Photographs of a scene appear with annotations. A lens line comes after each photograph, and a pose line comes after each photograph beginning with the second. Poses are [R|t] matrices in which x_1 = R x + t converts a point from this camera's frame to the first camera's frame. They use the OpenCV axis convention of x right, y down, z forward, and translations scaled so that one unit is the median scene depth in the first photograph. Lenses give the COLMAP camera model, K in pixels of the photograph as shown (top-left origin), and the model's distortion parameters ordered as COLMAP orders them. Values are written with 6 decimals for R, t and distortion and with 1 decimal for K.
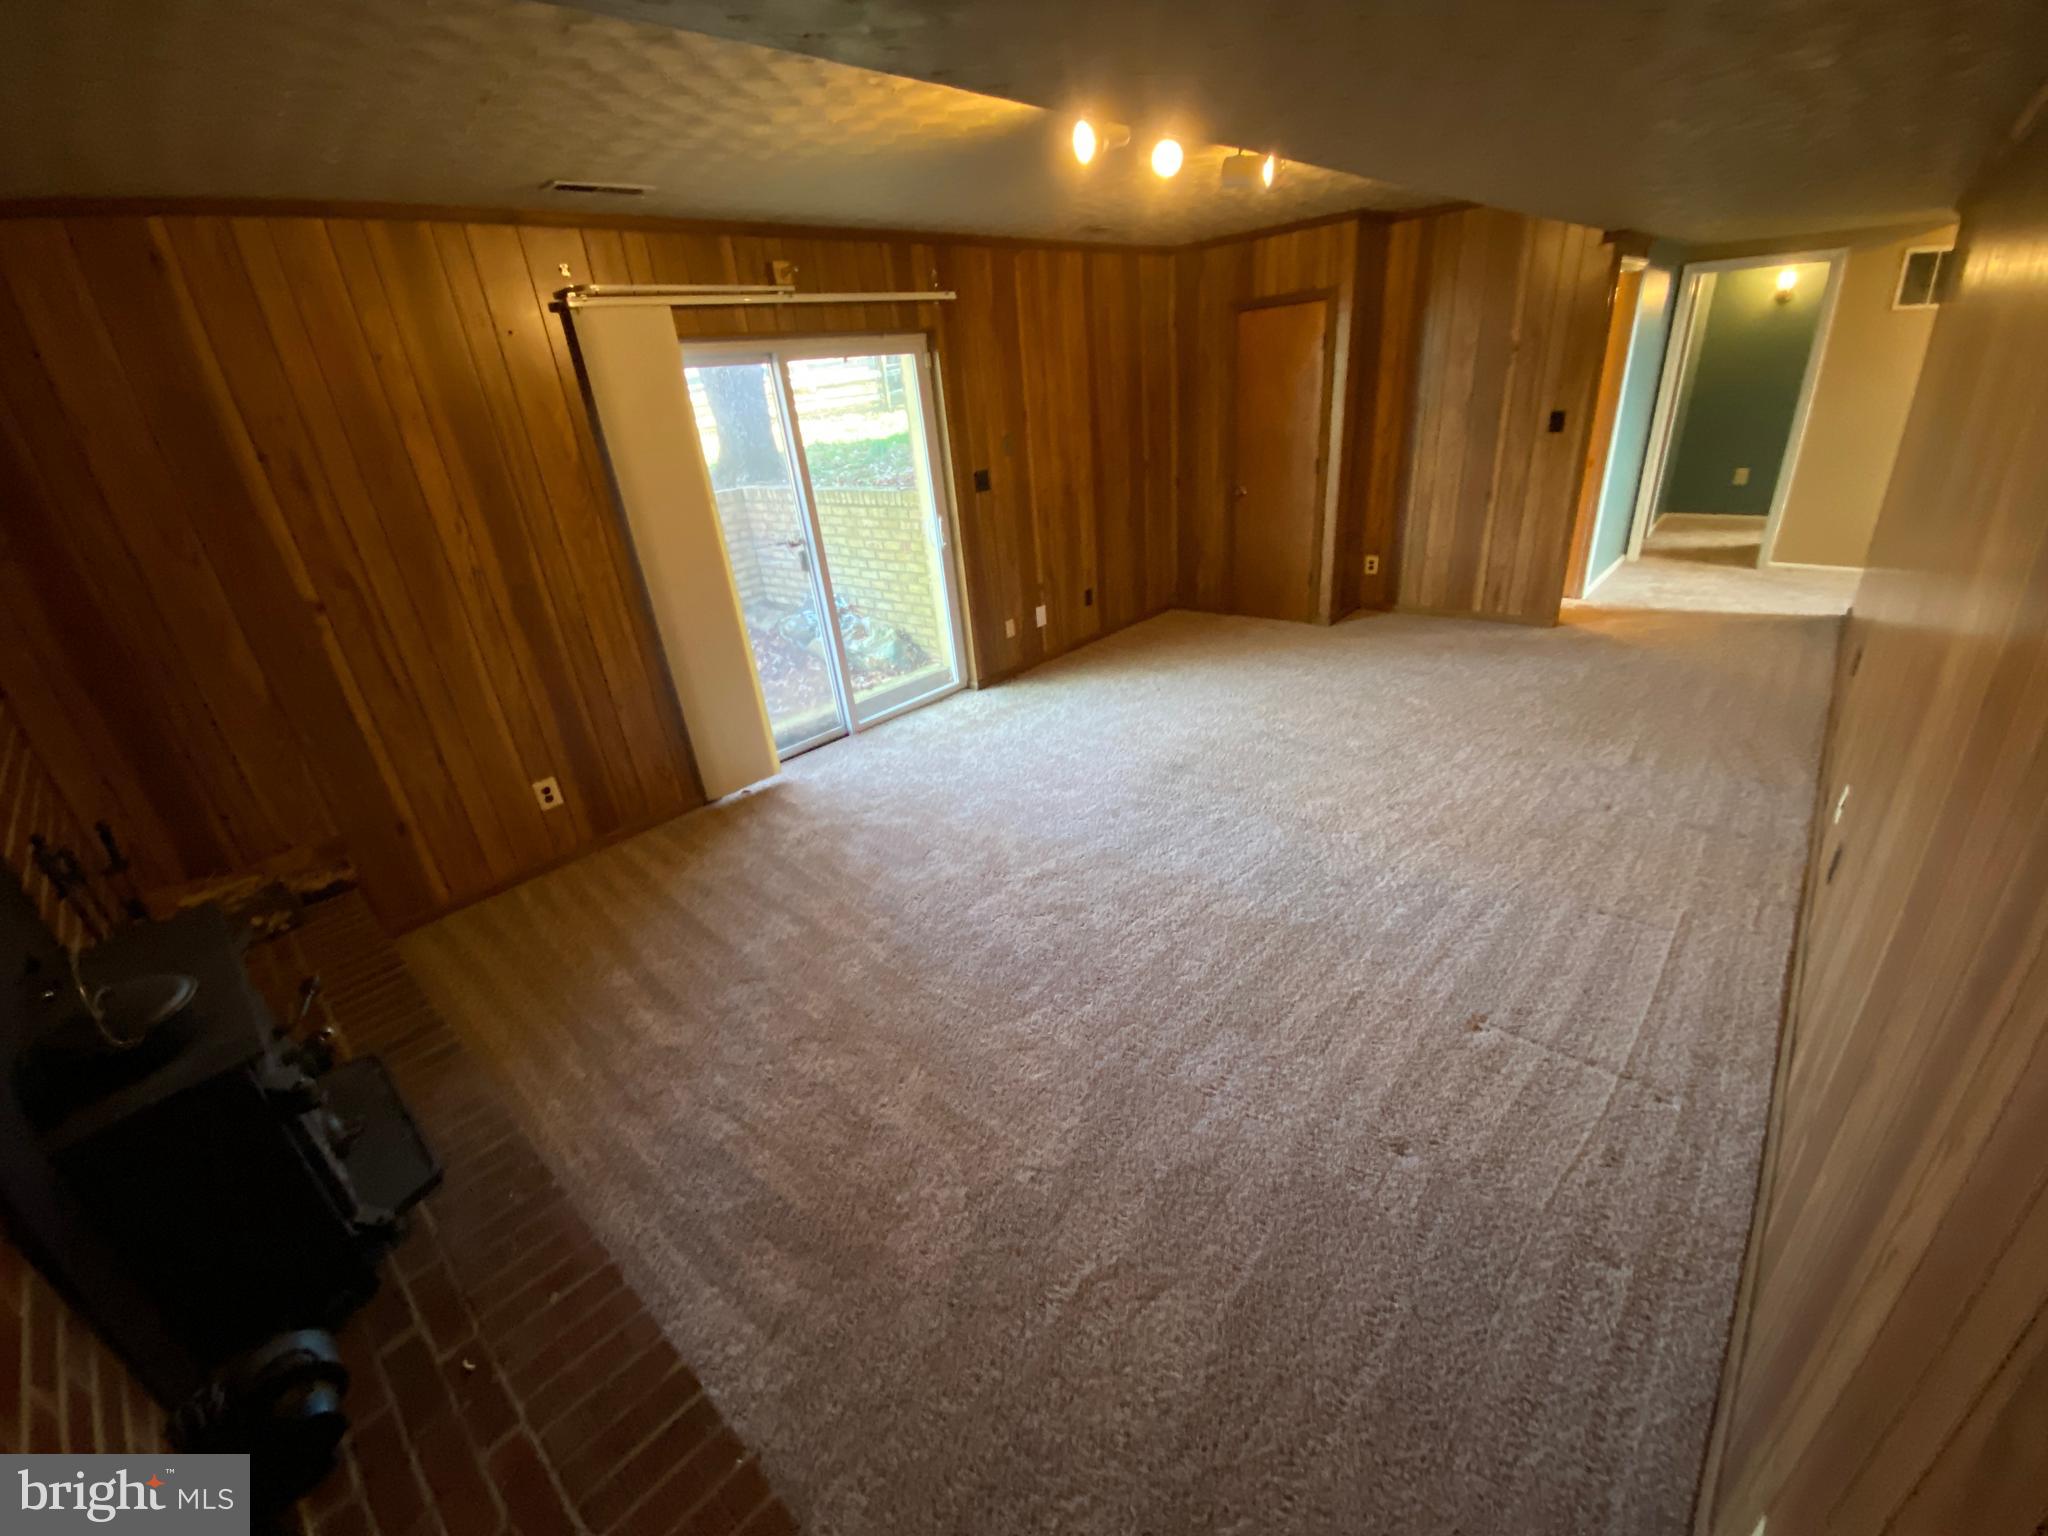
lens RADIAL K [[835.4, 0, 1031.0], [0, 835.4, 768.5], [0, 0, 1]] dist [0.022764, -0.019368]
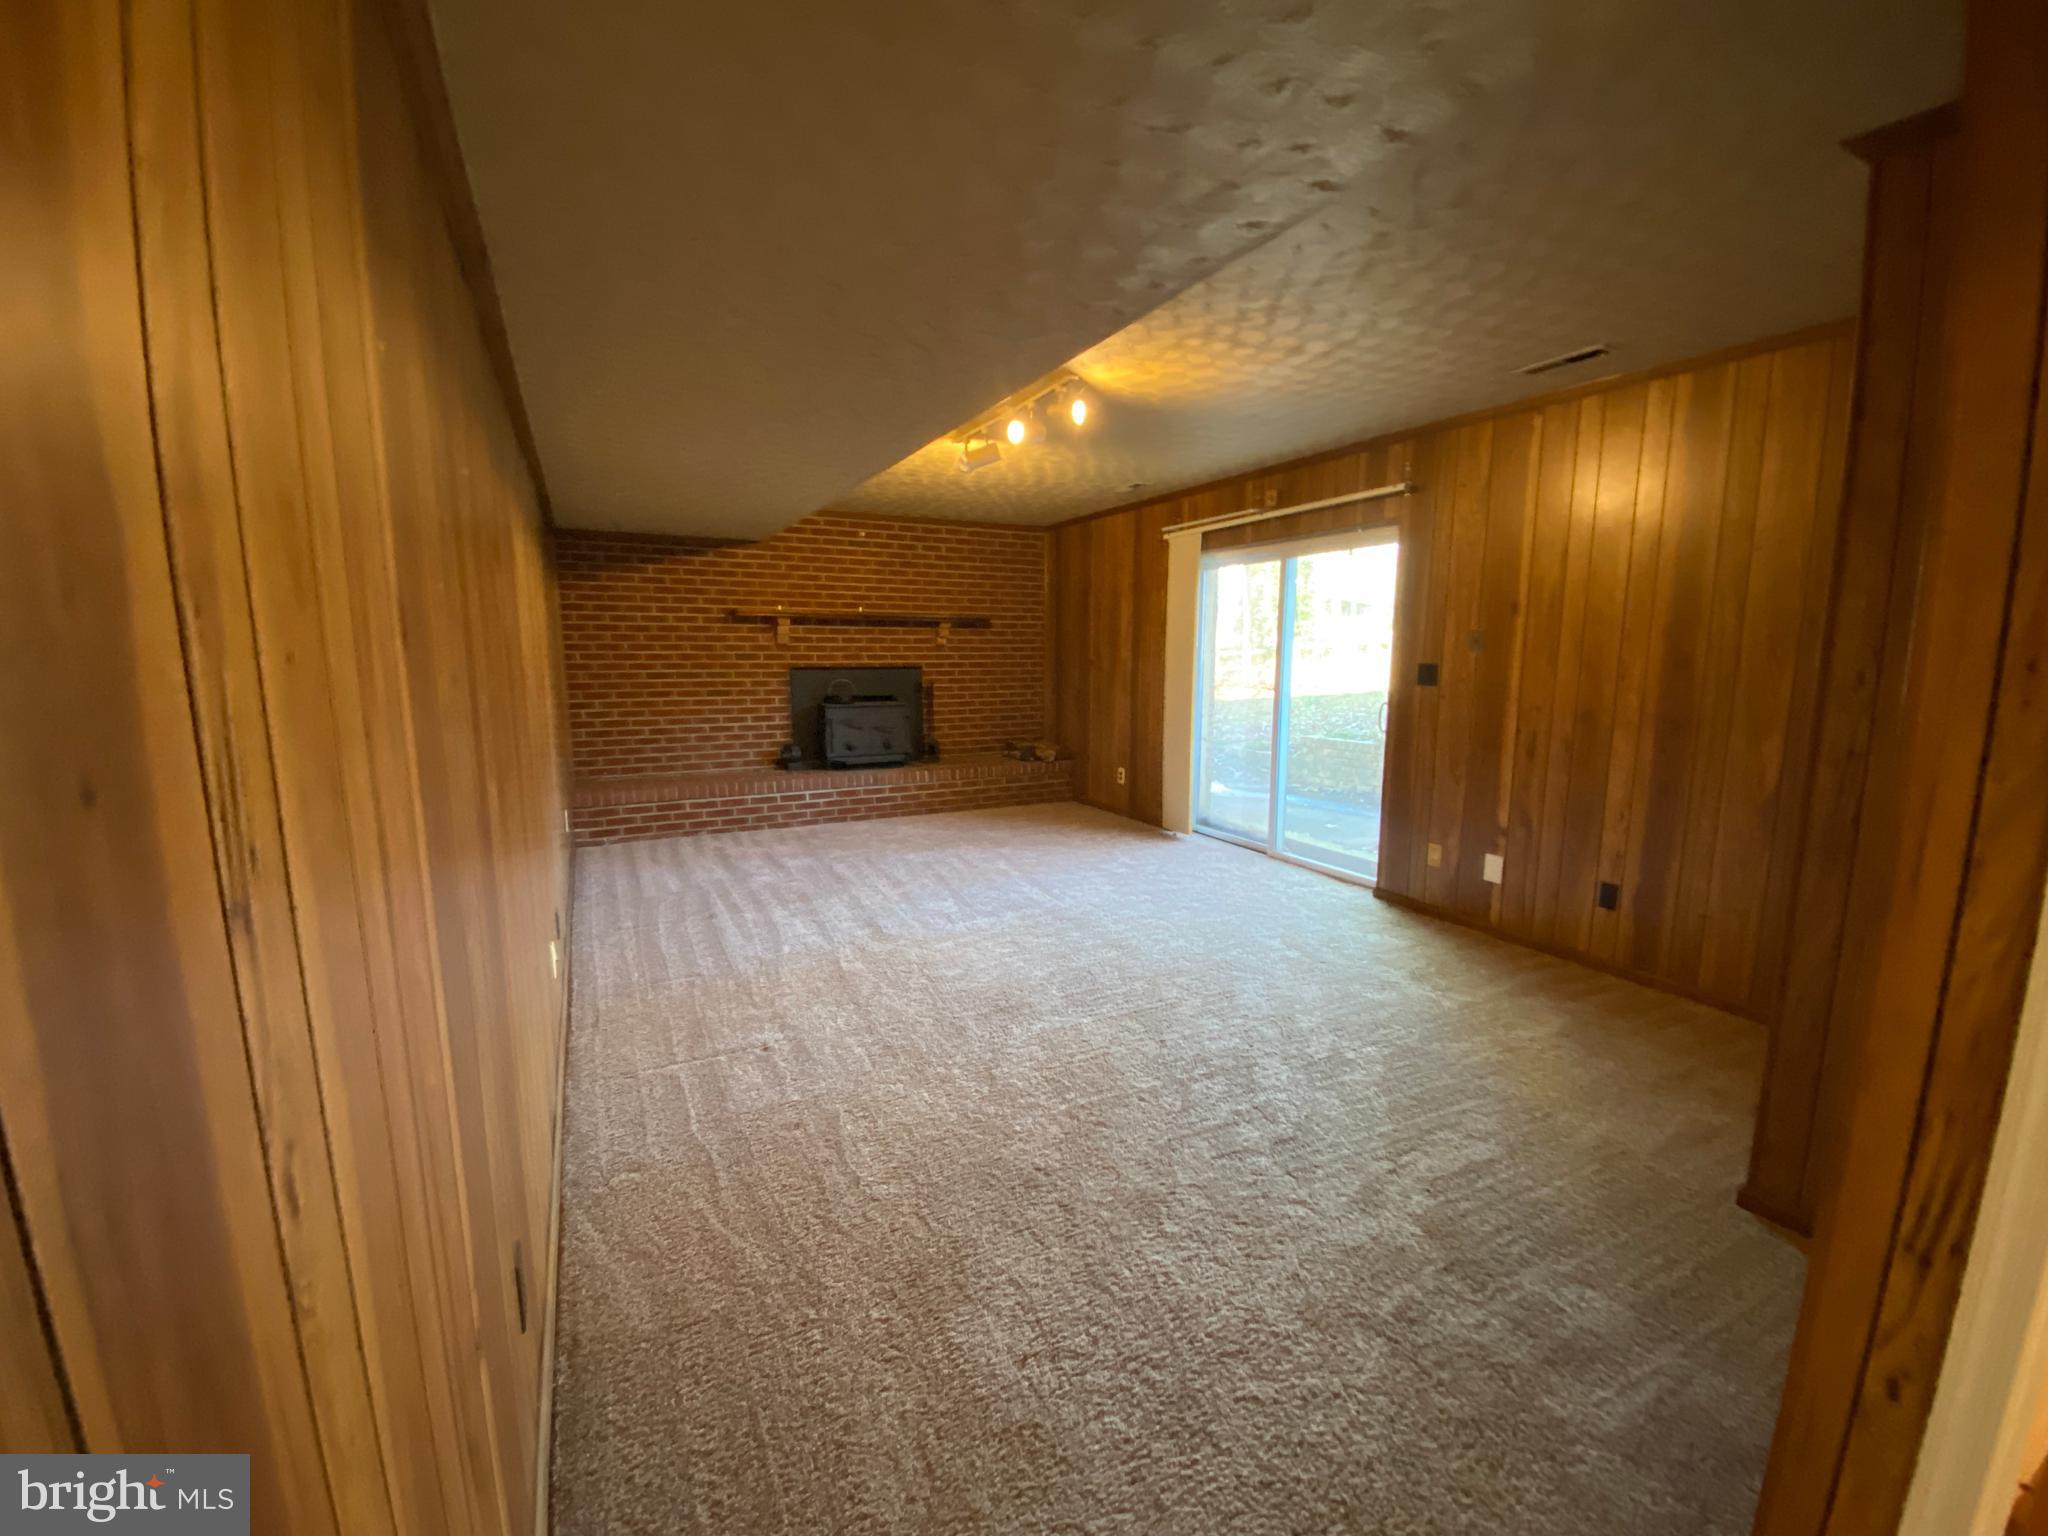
lens RADIAL K [[835.4, 0, 1031.0], [0, 835.4, 768.5], [0, 0, 1]] dist [0.022764, -0.019368]
pose [[-0.333222, 0.223717, -0.915922, 0.884297], [-0.366471, 0.864326, 0.344440, -0.403947], [0.868713, 0.450434, -0.206027, 0.858209]]
